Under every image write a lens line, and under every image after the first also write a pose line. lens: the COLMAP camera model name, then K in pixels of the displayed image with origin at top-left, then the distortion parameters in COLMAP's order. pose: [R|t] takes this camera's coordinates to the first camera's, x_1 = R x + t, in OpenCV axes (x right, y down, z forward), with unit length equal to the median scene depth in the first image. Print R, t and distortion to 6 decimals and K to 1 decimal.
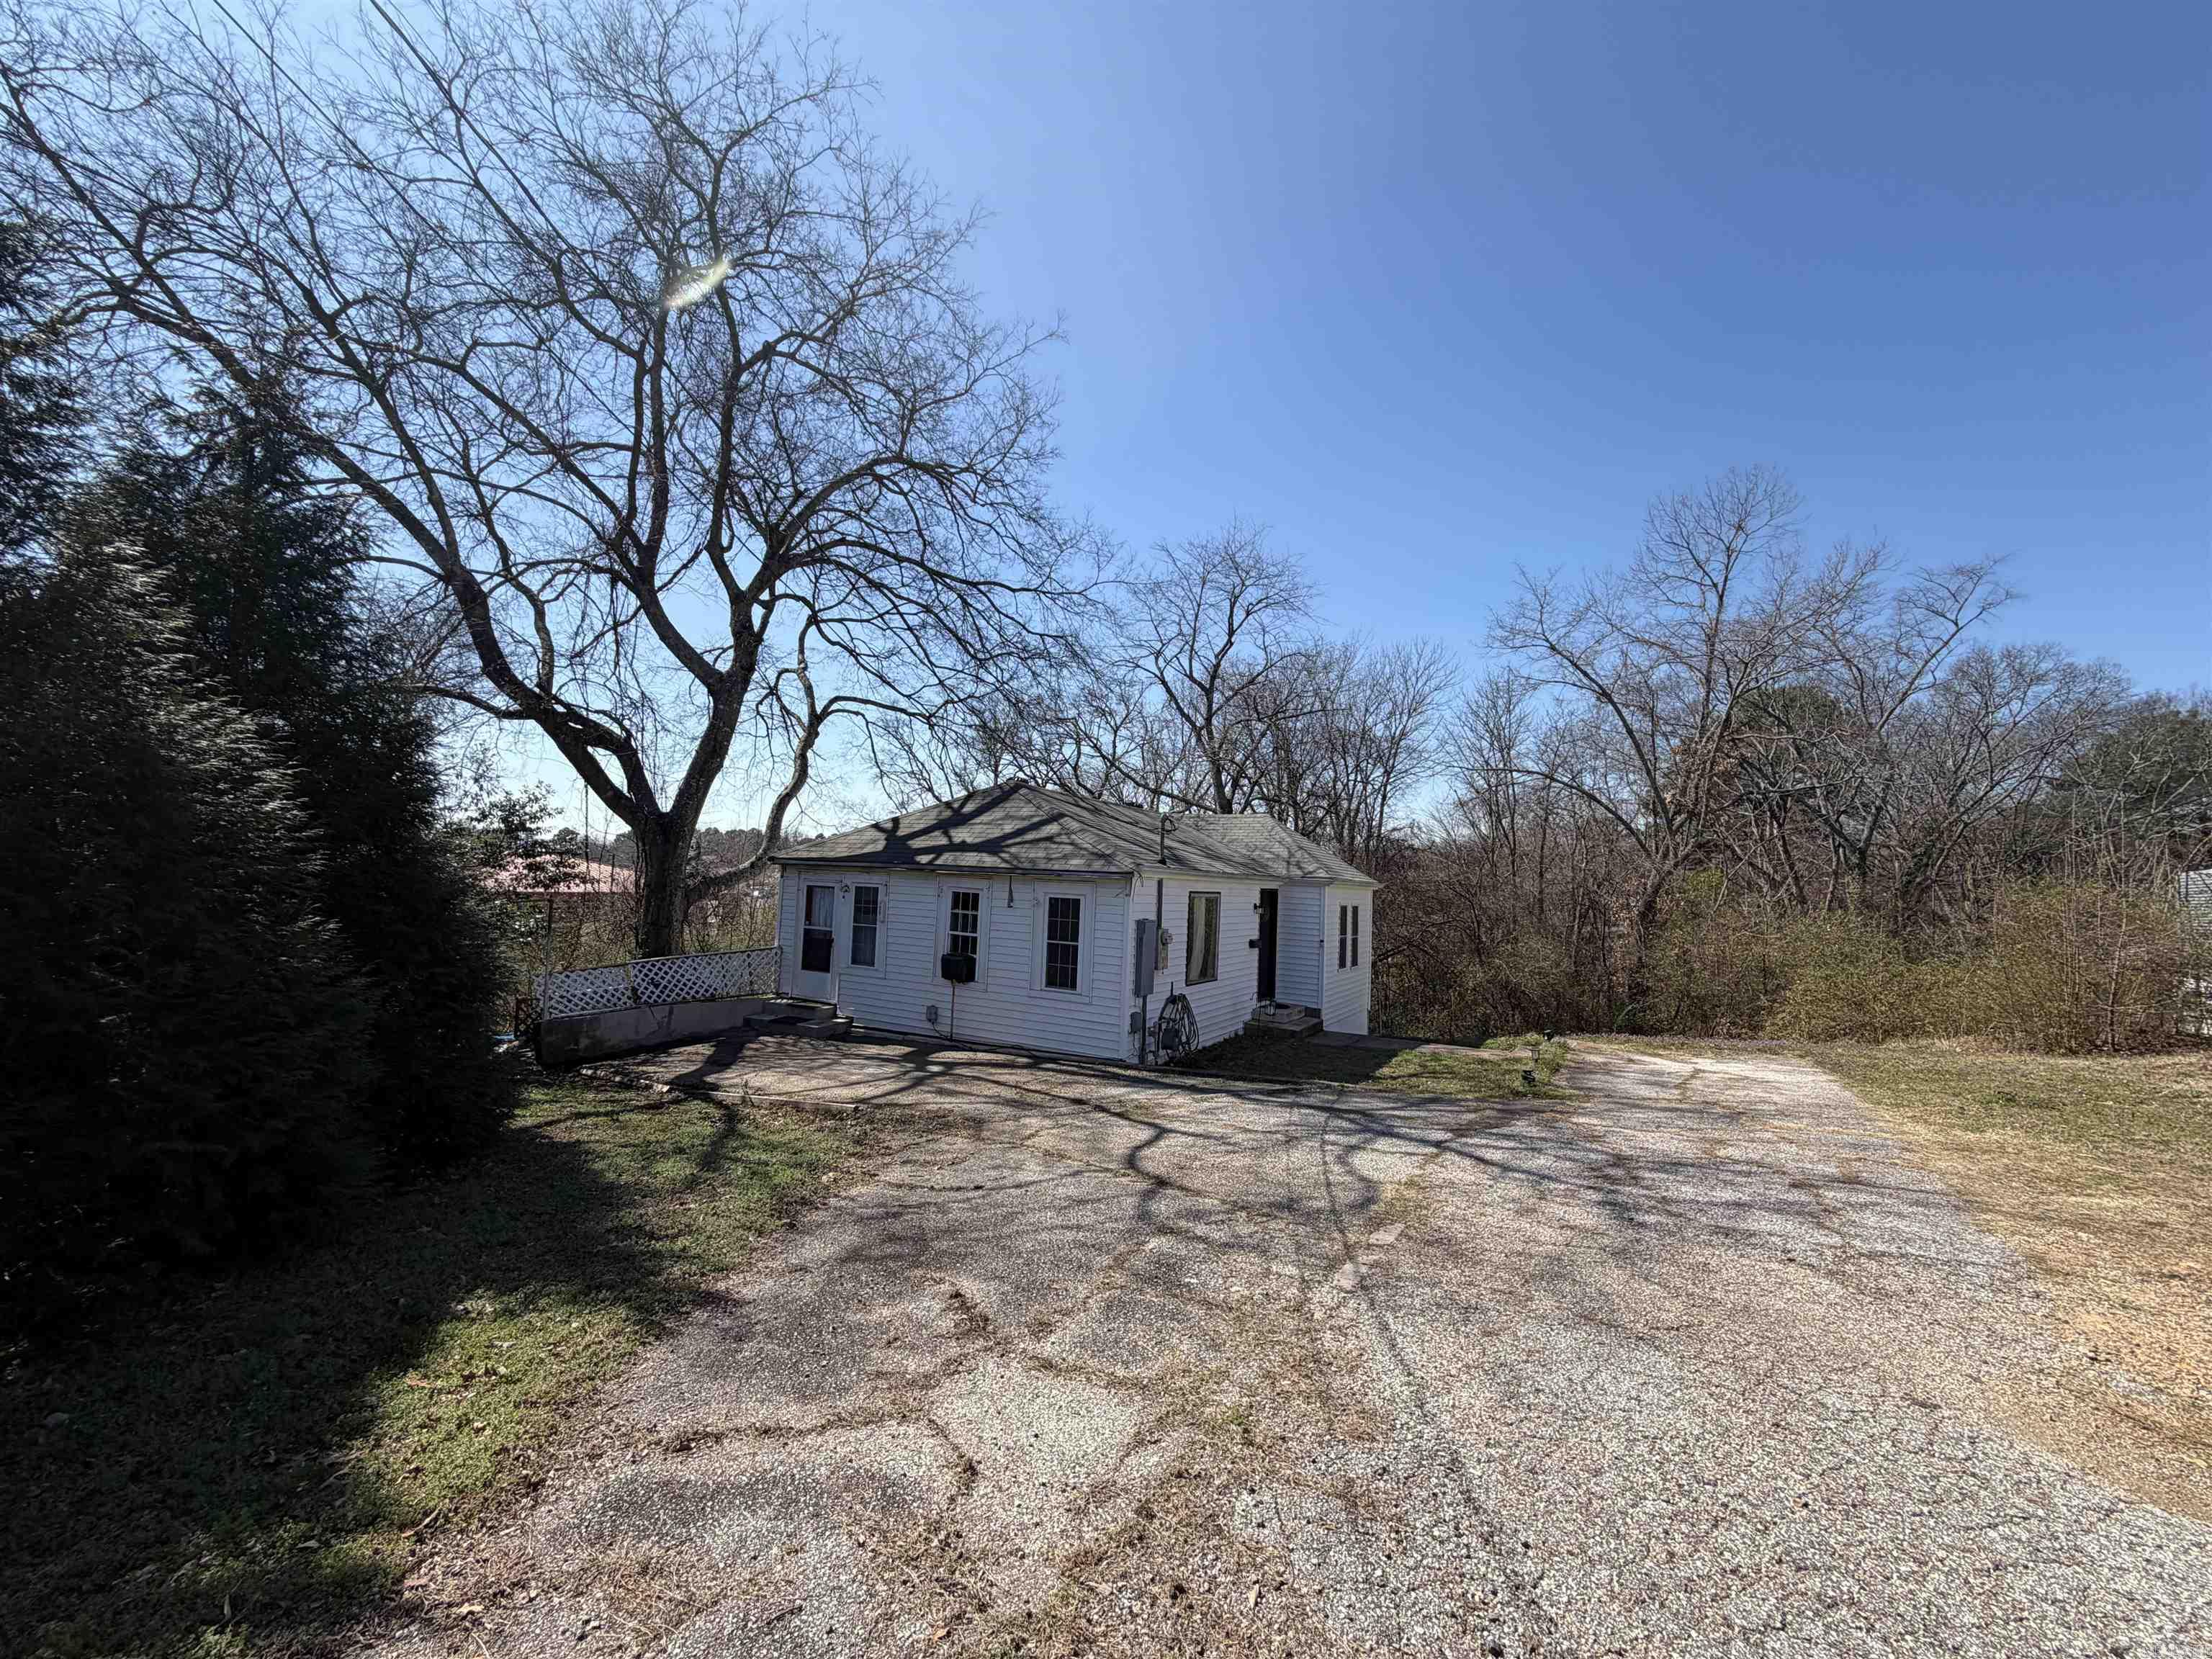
lens RADIAL K [[889.6, 0, 1115.1], [0, 889.6, 820.4], [0, 0, 1]] dist [-0.014551, -0.000188]
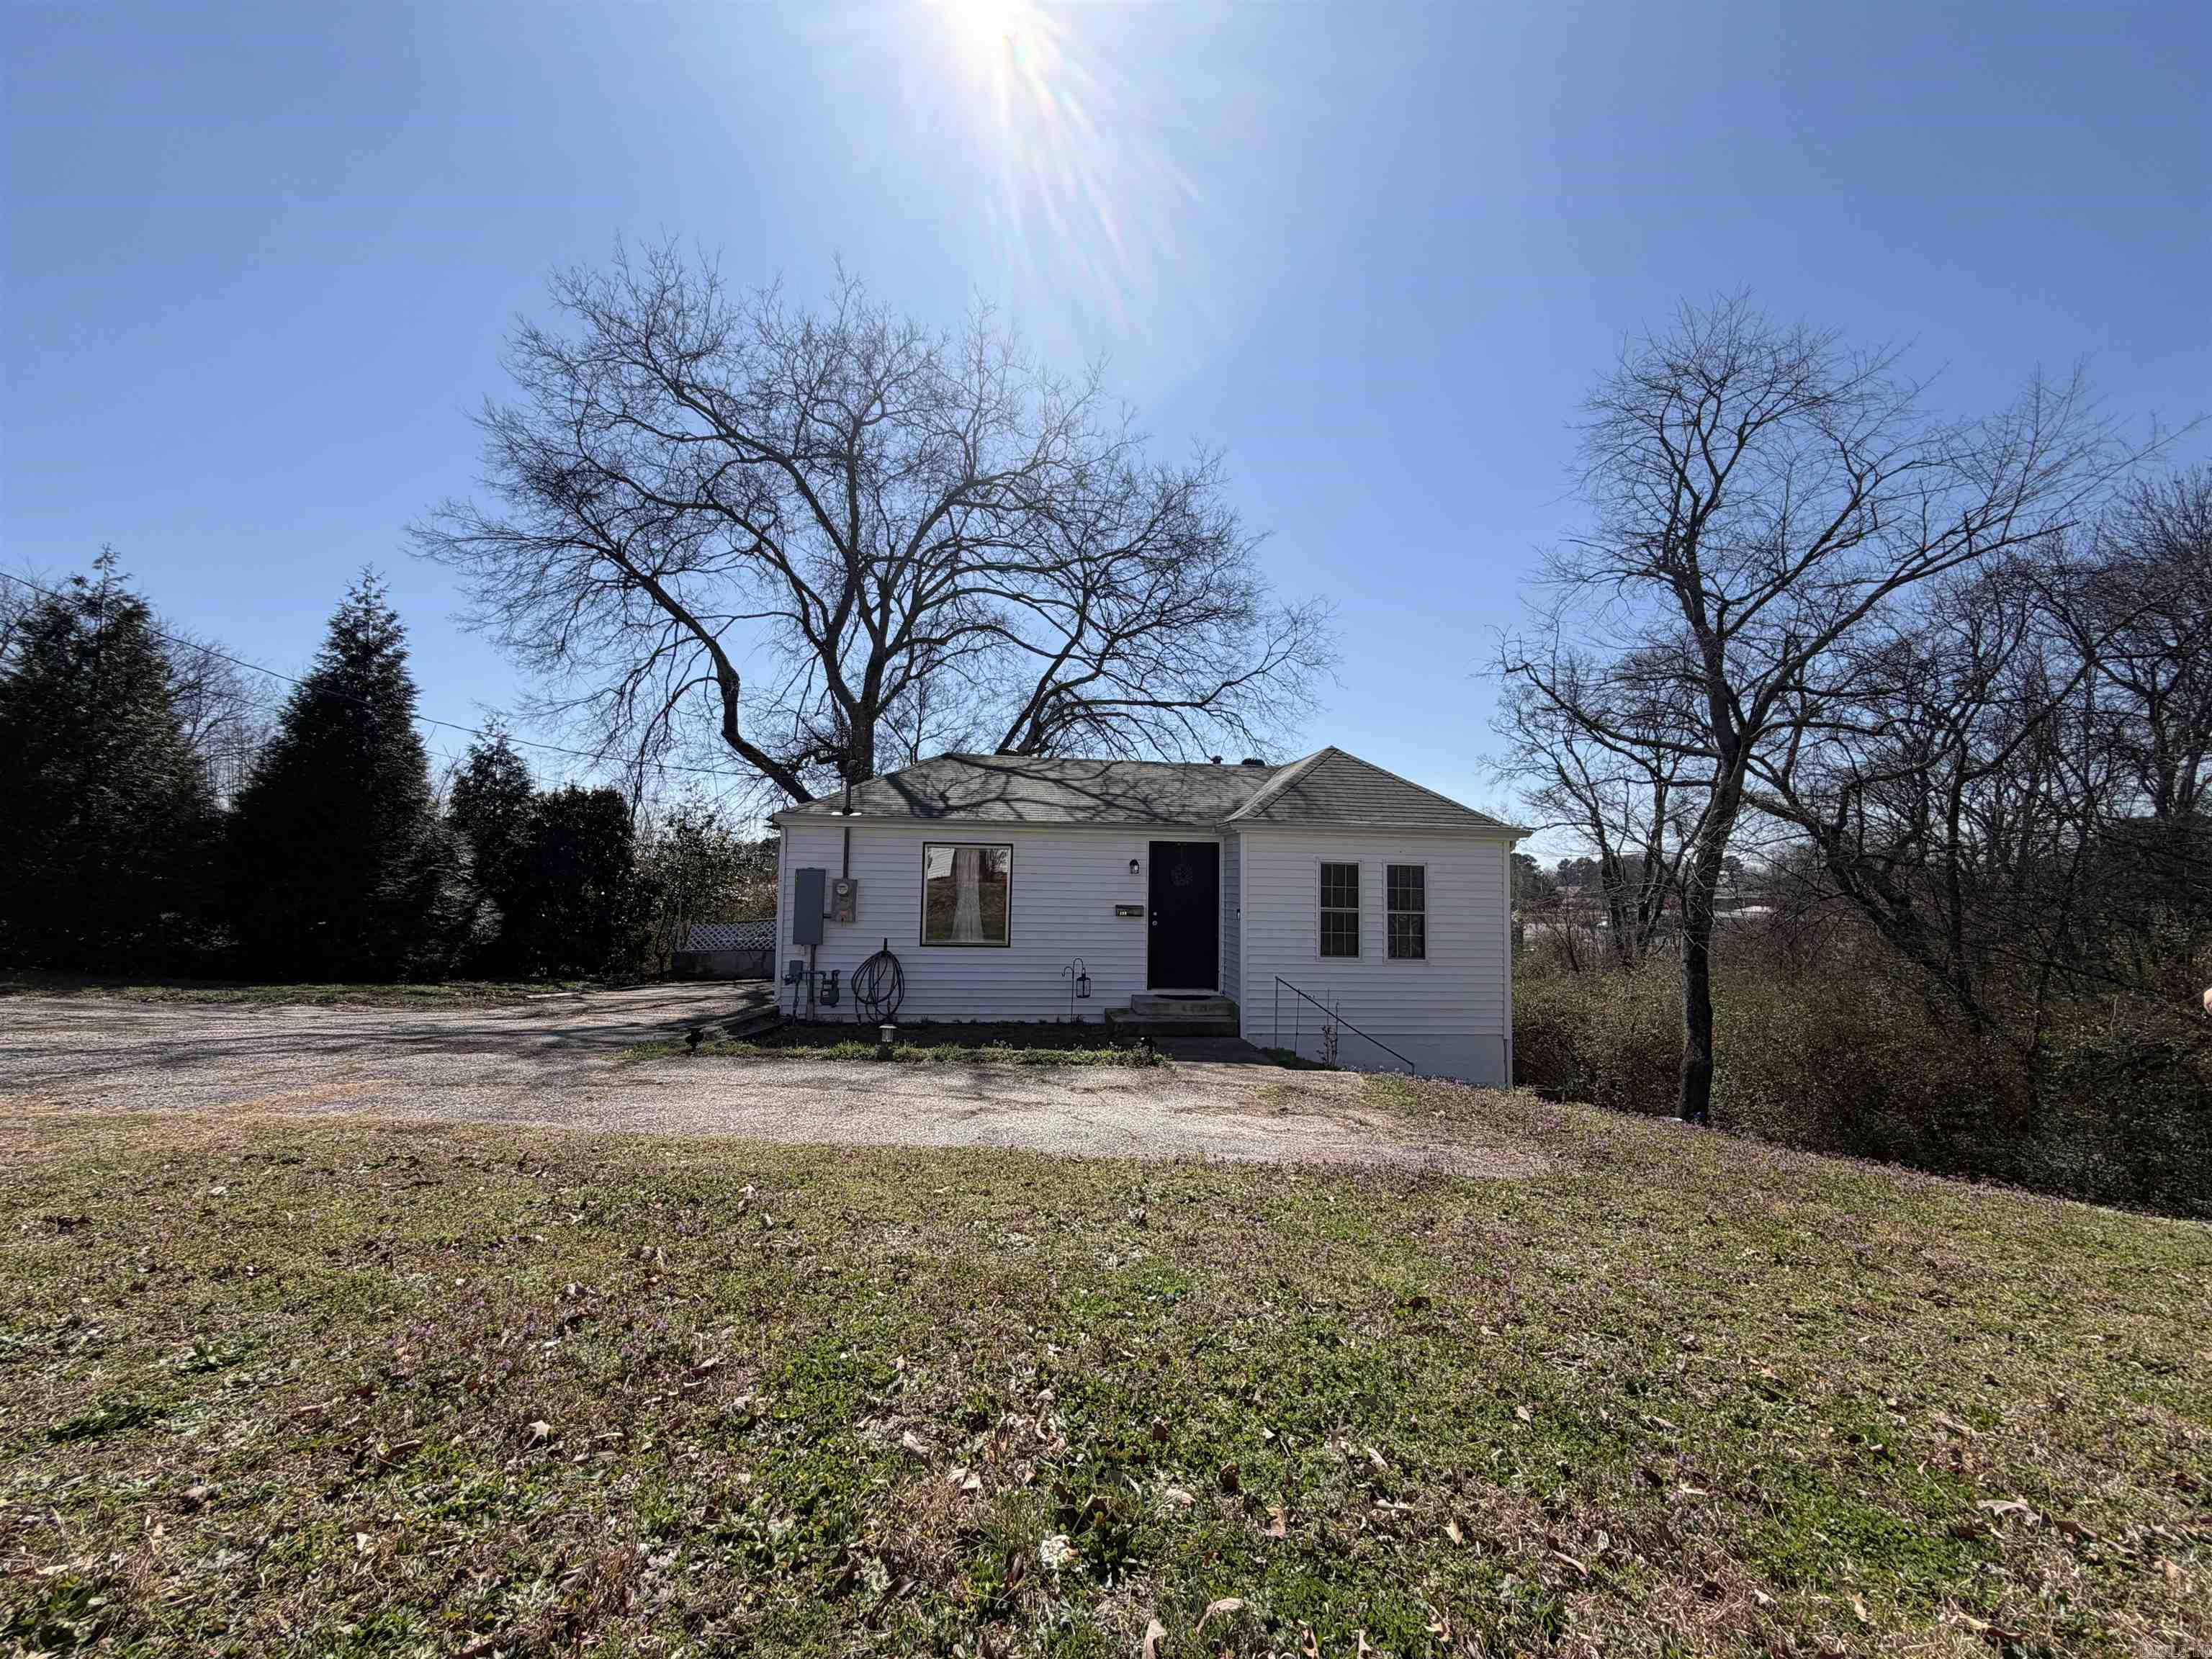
lens RADIAL K [[889.6, 0, 1106.0], [0, 889.6, 833.2], [0, 0, 1]] dist [-0.014551, -0.000188]
pose [[0.598106, -0.082191, -0.797191, 0.773579], [0.060273, 0.996523, -0.057521, 0.113233], [0.799147, -0.013645, 0.600981, 0.509532]]
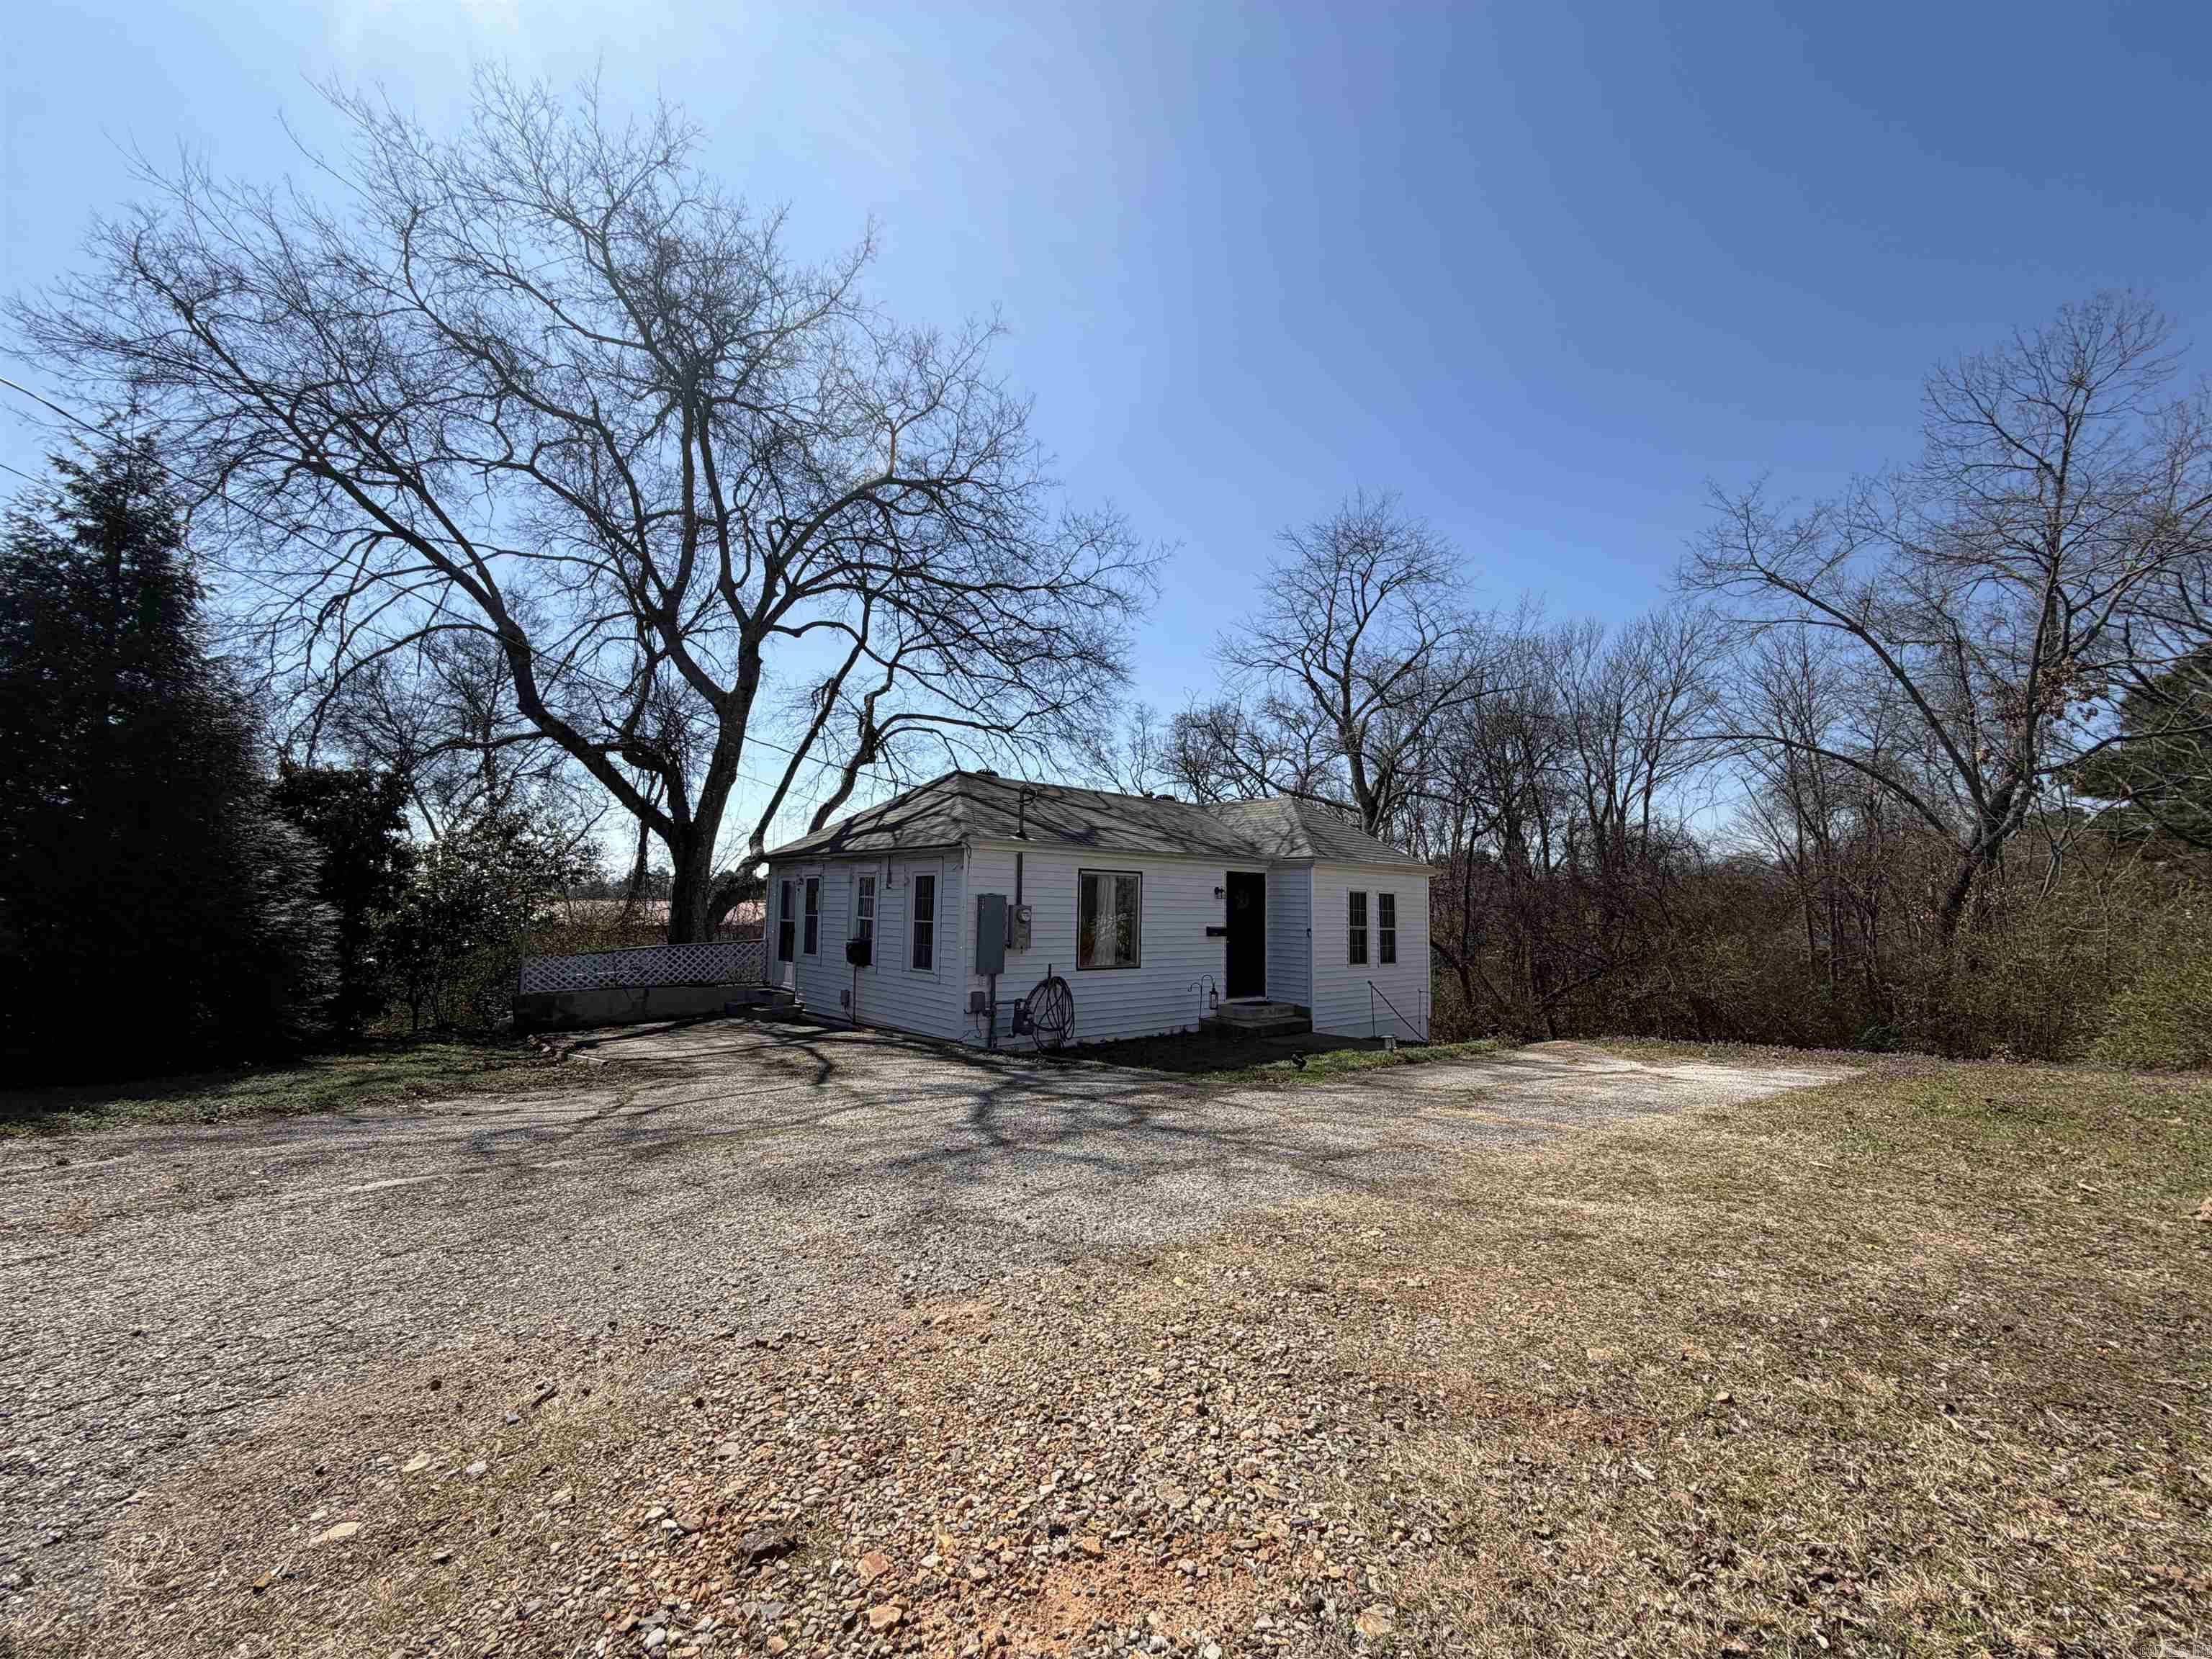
lens RADIAL K [[889.6, 0, 1109.2], [0, 889.6, 835.9], [0, 0, 1]] dist [-0.014551, -0.000188]
pose [[0.941542, -0.051537, -0.332930, 0.358292], [0.044176, 0.998584, -0.029646, 0.062959], [0.333986, 0.013206, 0.942485, 0.113120]]
